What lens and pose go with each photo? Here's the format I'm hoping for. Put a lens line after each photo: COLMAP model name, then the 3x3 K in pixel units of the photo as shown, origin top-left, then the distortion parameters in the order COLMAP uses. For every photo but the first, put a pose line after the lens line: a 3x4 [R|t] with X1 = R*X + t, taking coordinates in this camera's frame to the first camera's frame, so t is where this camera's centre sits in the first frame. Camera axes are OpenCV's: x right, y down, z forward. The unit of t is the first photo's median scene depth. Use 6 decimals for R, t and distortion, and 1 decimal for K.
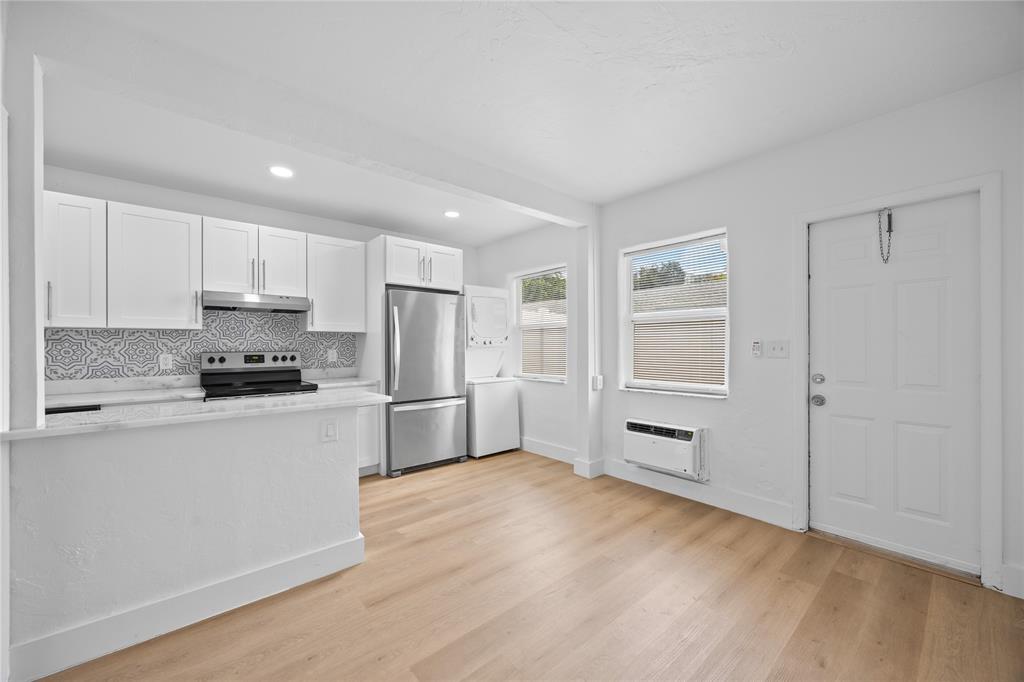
lens RADIAL K [[402.3, 0, 512.0], [0, 402.3, 341.0], [0, 0, 1]] dist [-0.000326, -0.000047]
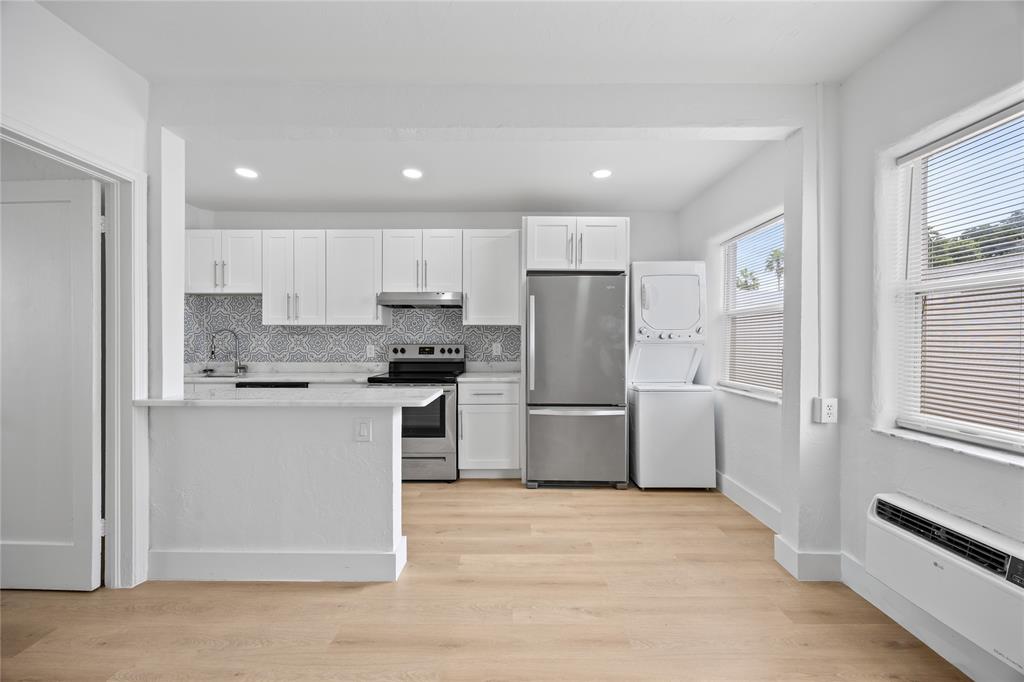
lens RADIAL K [[395.5, 0, 510.3], [0, 395.5, 338.8], [0, 0, 1]] dist [-0.000258, -0.000040]
pose [[0.749230, 0.006808, -0.662274, 0.251363], [0.001322, 0.999930, 0.011774, -0.000843], [0.662308, -0.009697, 0.749169, 0.321729]]
